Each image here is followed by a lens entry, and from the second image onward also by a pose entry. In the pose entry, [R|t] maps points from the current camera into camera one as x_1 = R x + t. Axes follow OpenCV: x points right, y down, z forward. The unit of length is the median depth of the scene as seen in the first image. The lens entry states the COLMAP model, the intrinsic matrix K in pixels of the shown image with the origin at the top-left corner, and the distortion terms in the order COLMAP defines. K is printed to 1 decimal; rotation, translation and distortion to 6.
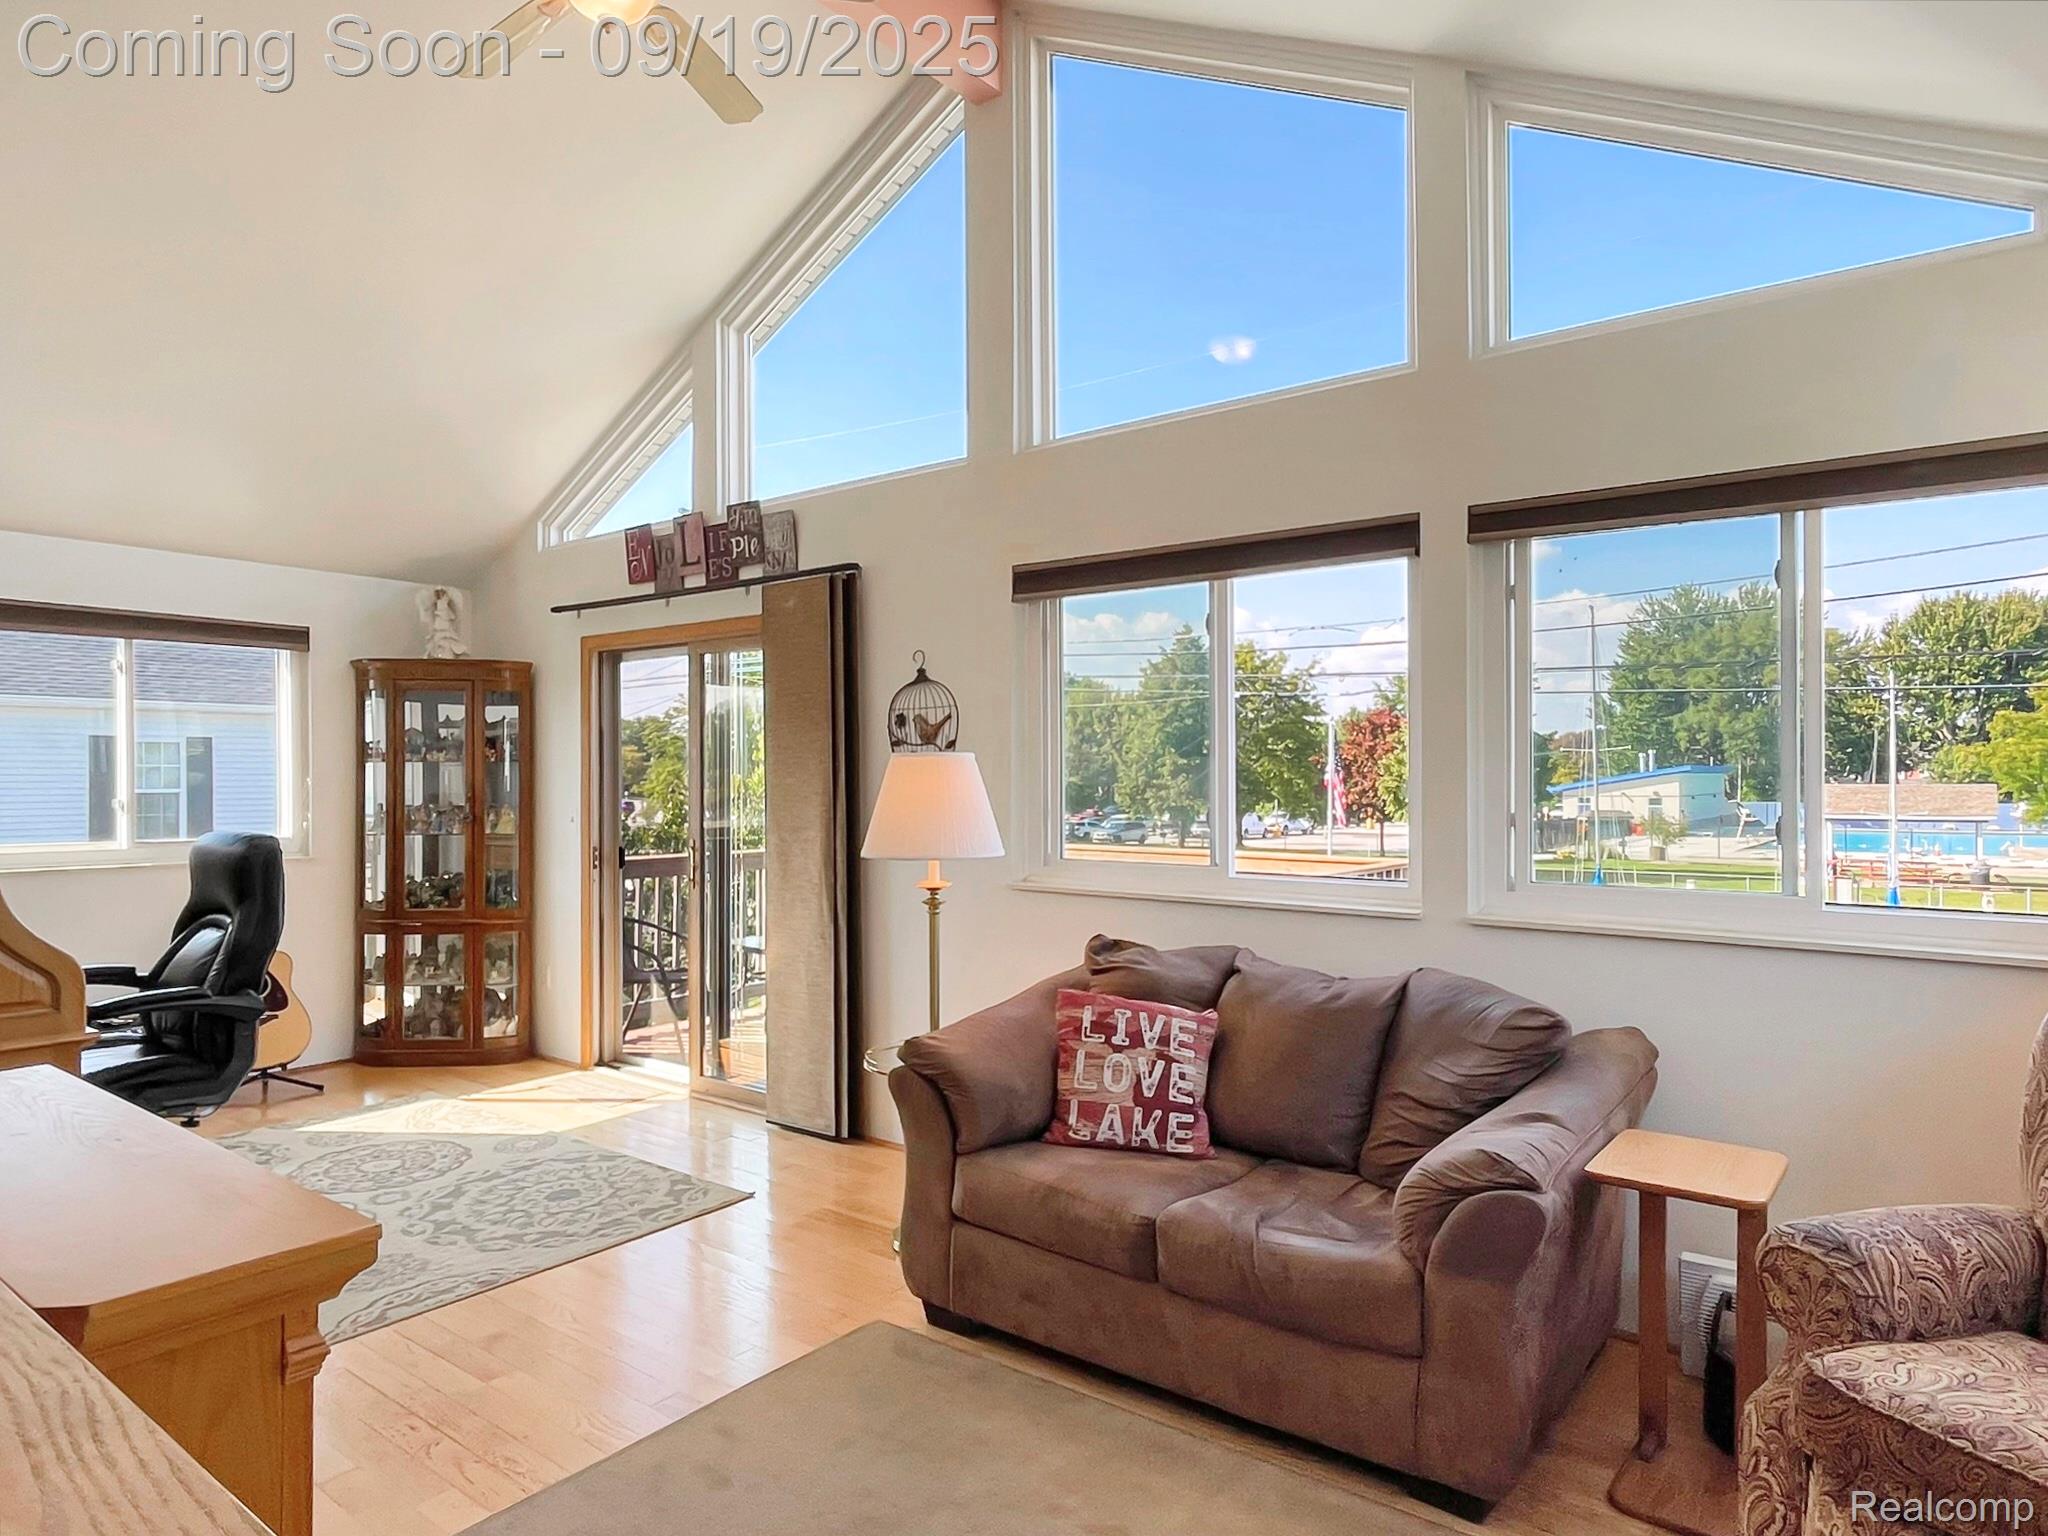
lens RADIAL K [[1233.7, 0, 1033.0], [0, 1233.7, 782.0], [0, 0, 1]] dist [-0.000275, -0.002456]
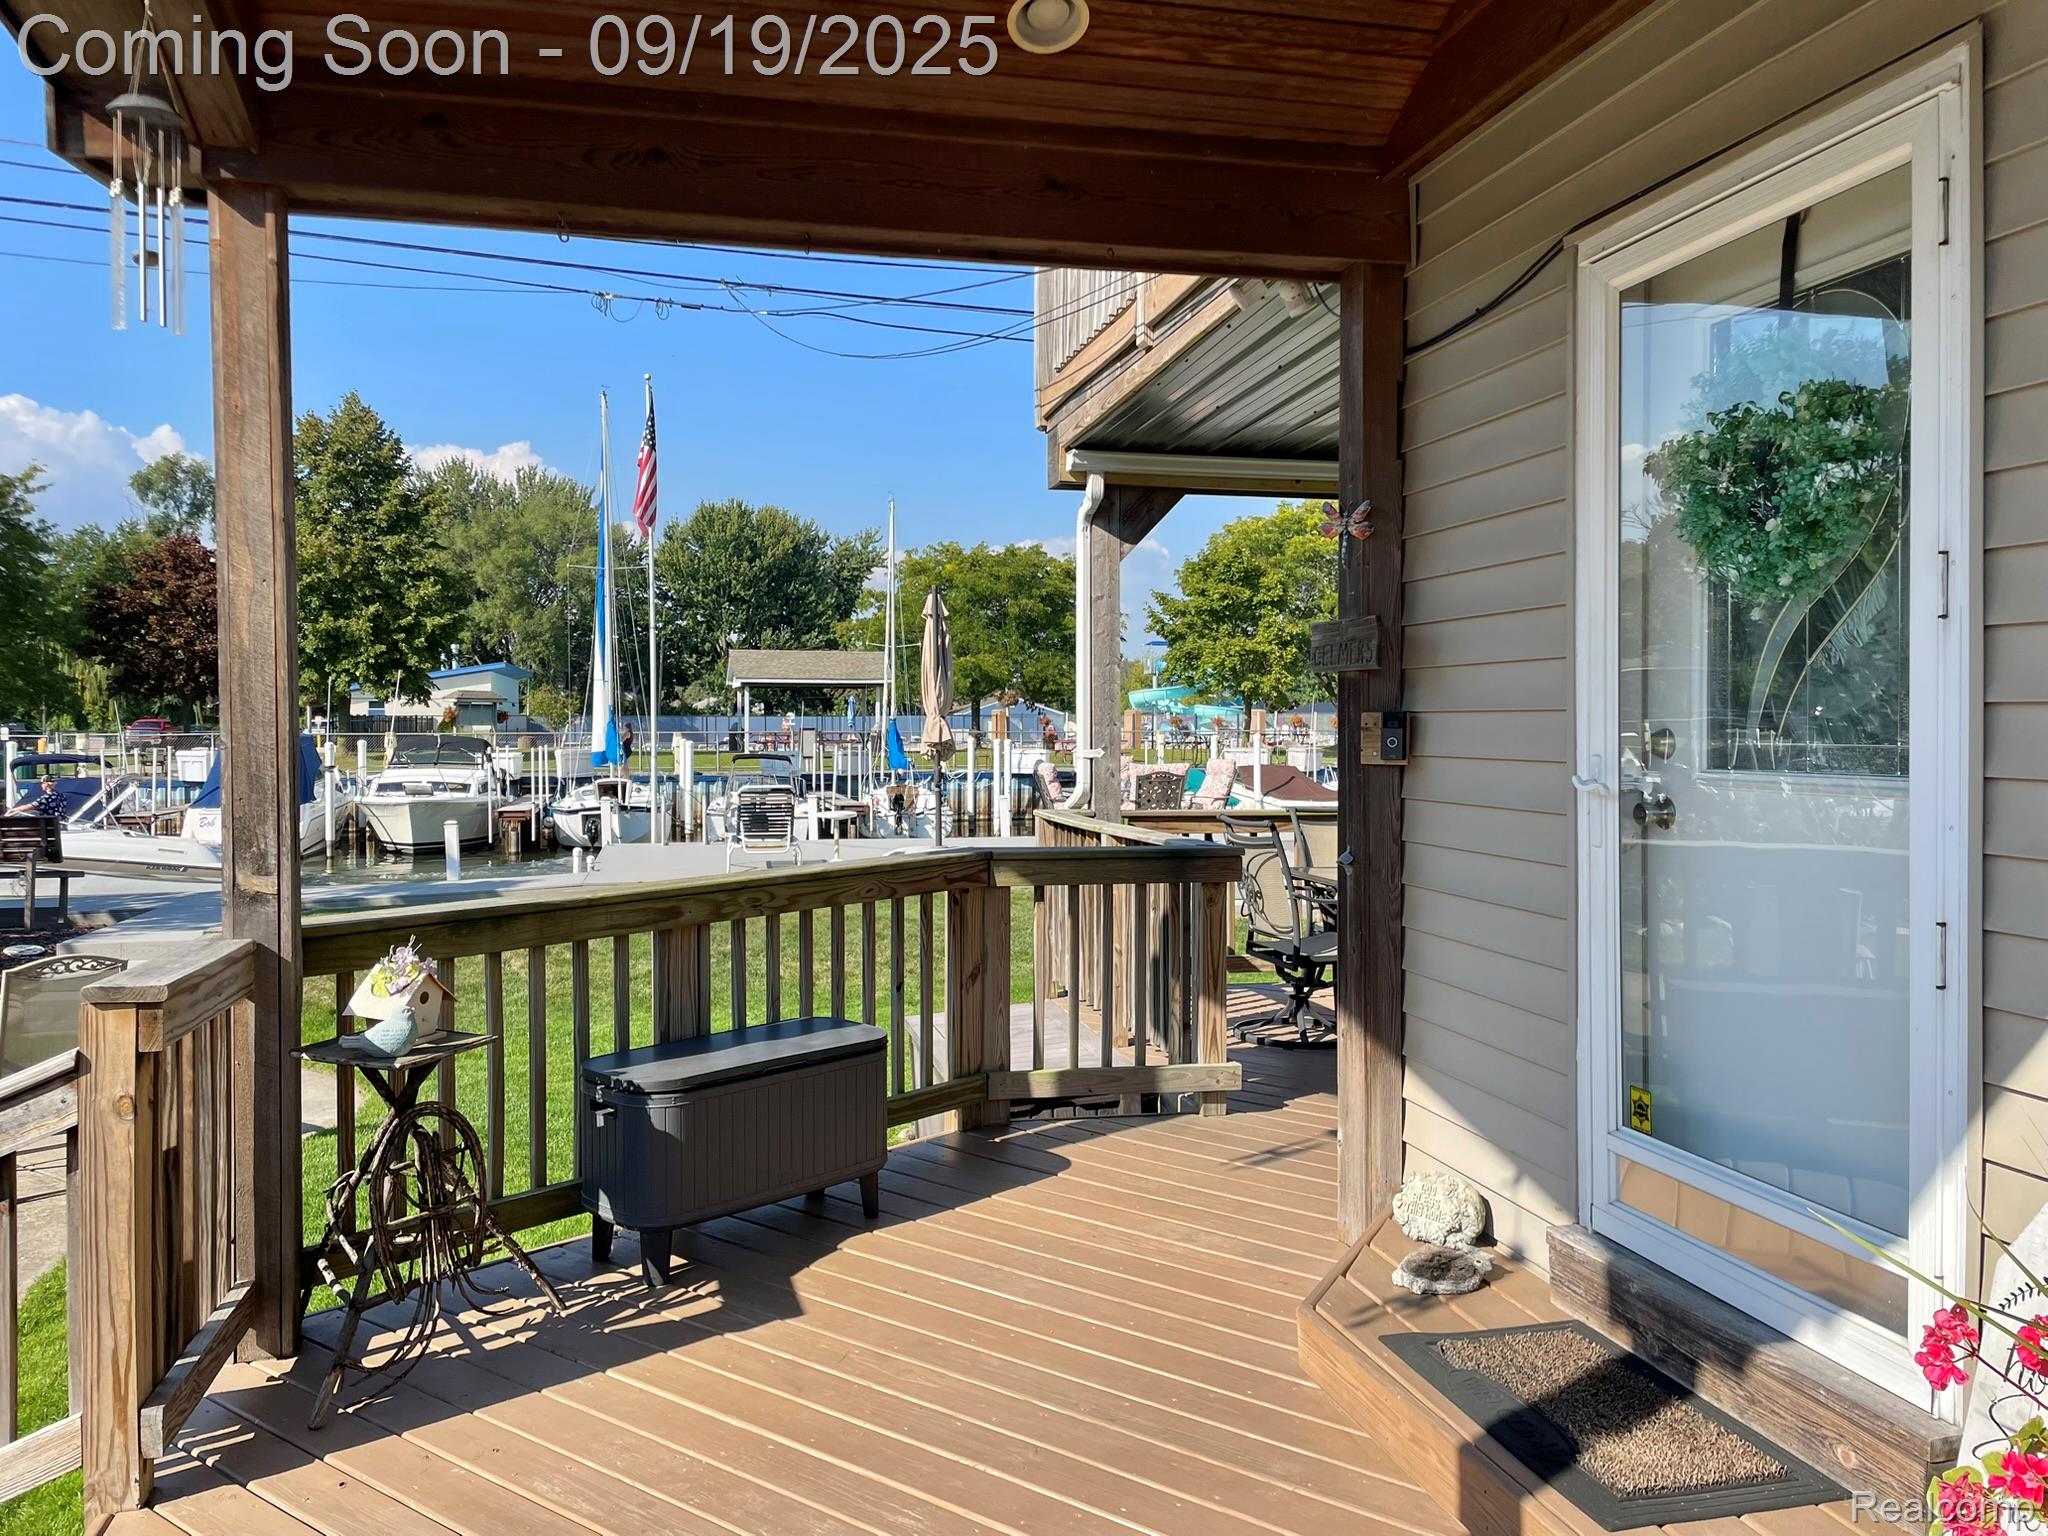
lens RADIAL K [[1555.7, 0, 1053.4], [0, 1555.7, 762.2], [0, 0, 1]] dist [0.018690, -0.034334]
pose [[0.608689, -0.012965, 0.793303, -1.376542], [0.001292, 0.999881, 0.015350, 0.635895], [-0.793408, -0.008318, 0.608634, 0.864620]]
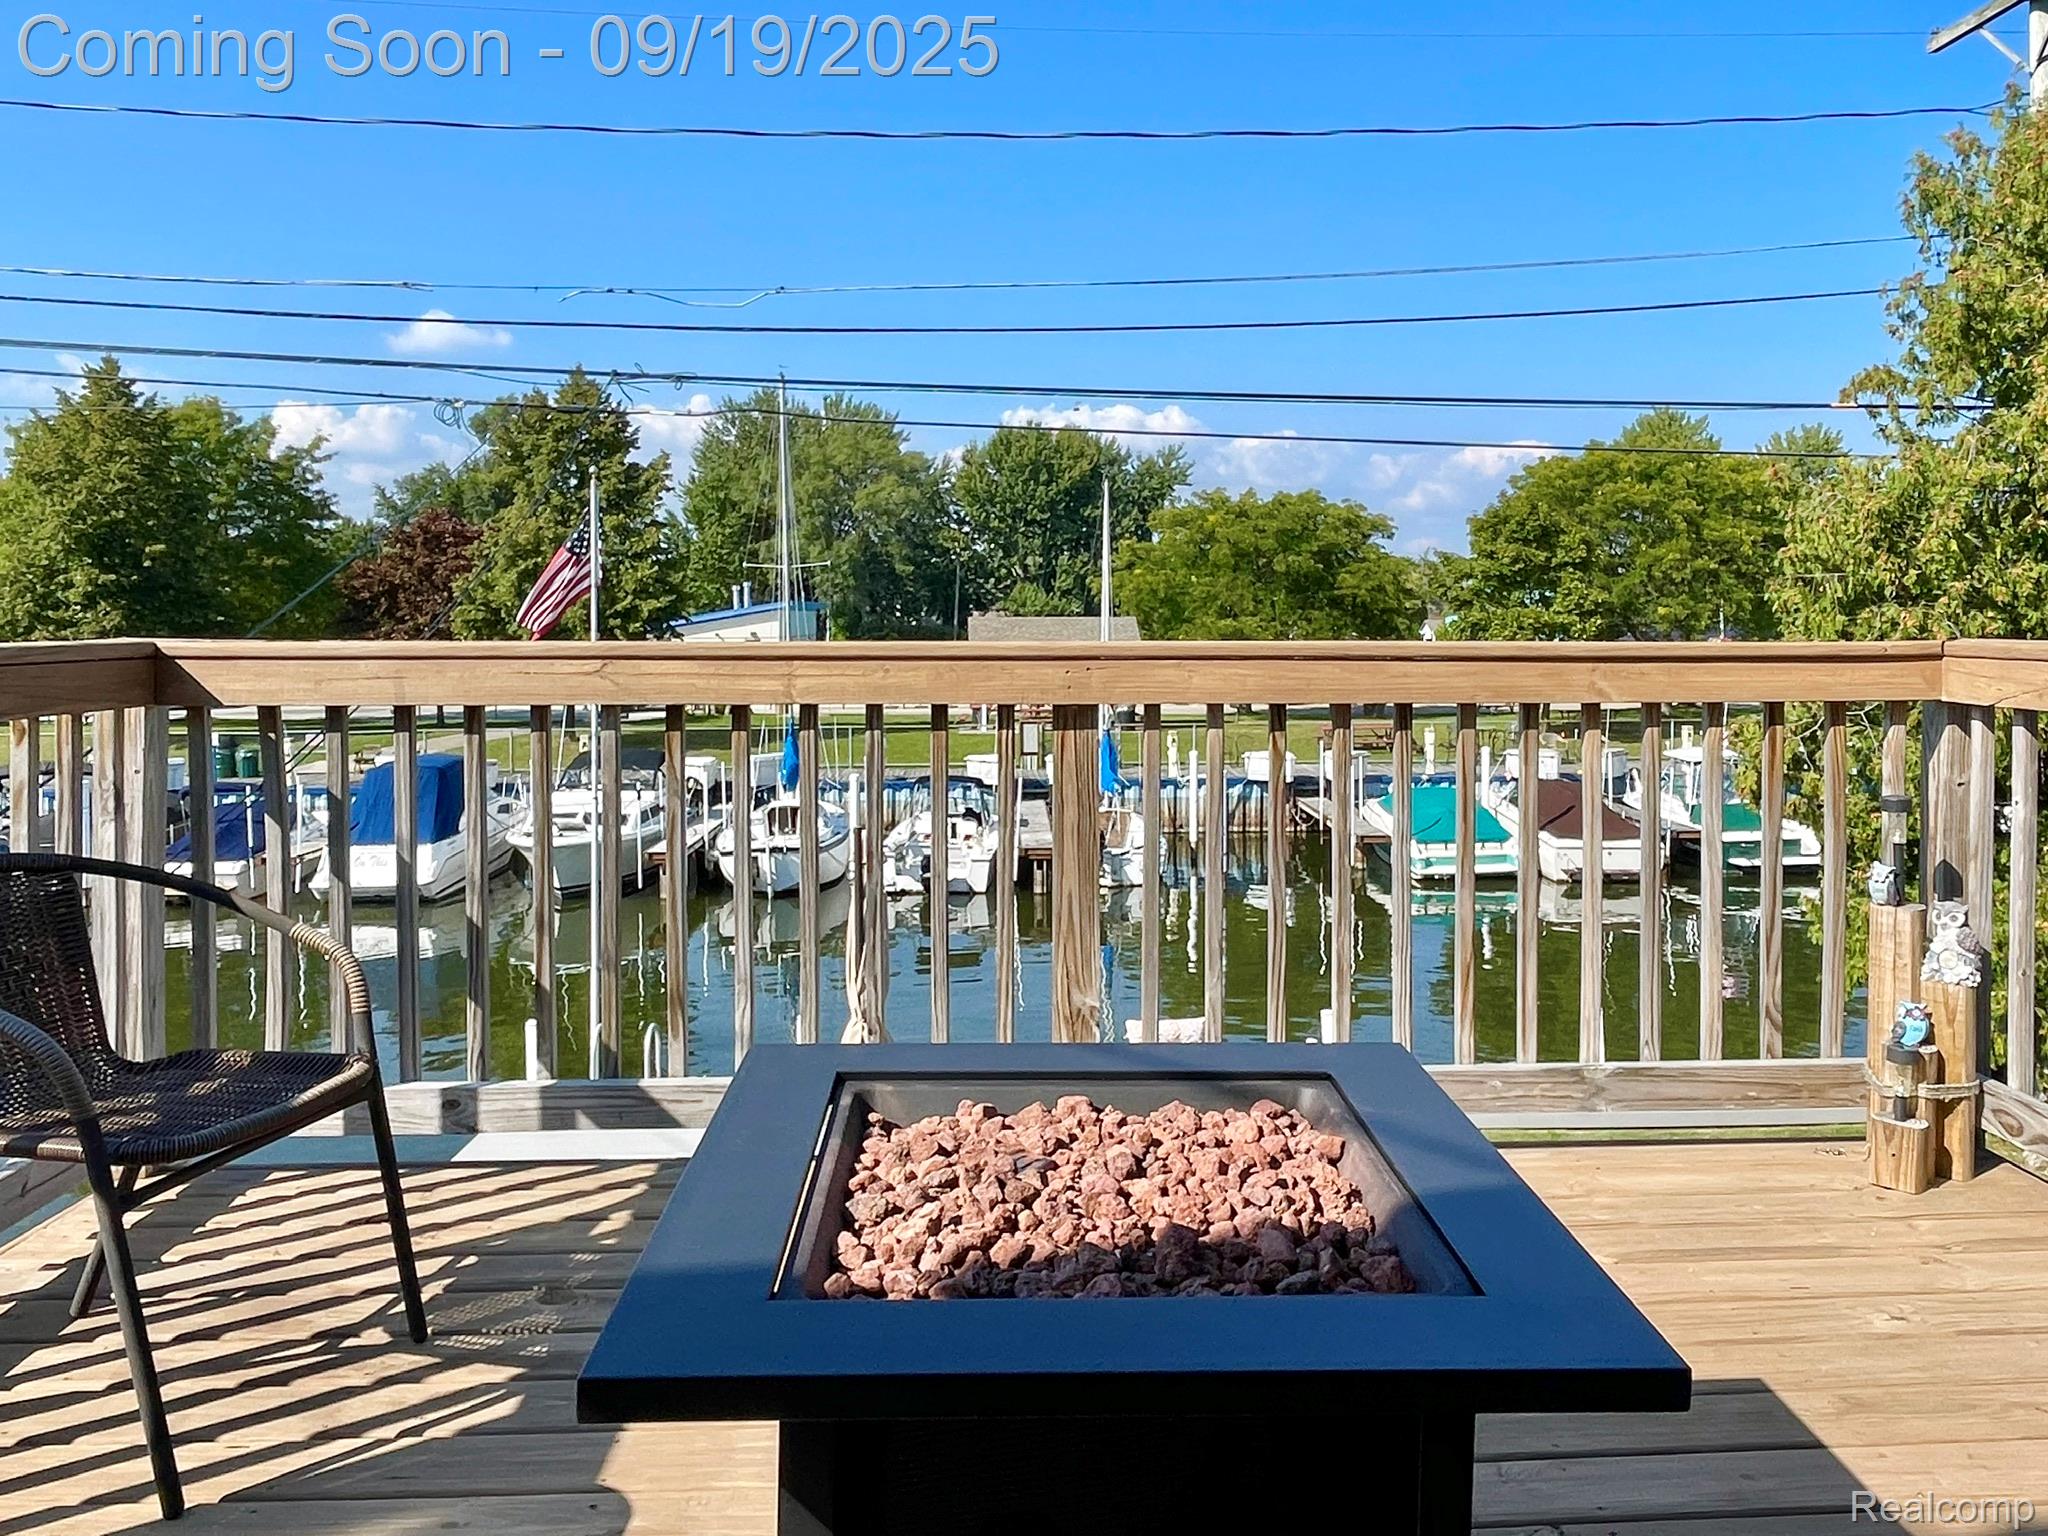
lens RADIAL K [[1554.3, 0, 1081.4], [0, 1554.3, 651.3], [0, 0, 1]] dist [0.008599, -0.013607]
pose [[0.753792, -0.011308, 0.657016, -0.246860], [0.001388, 0.999877, 0.015616, 0.079311], [-0.657112, -0.010860, 0.753715, 1.151005]]
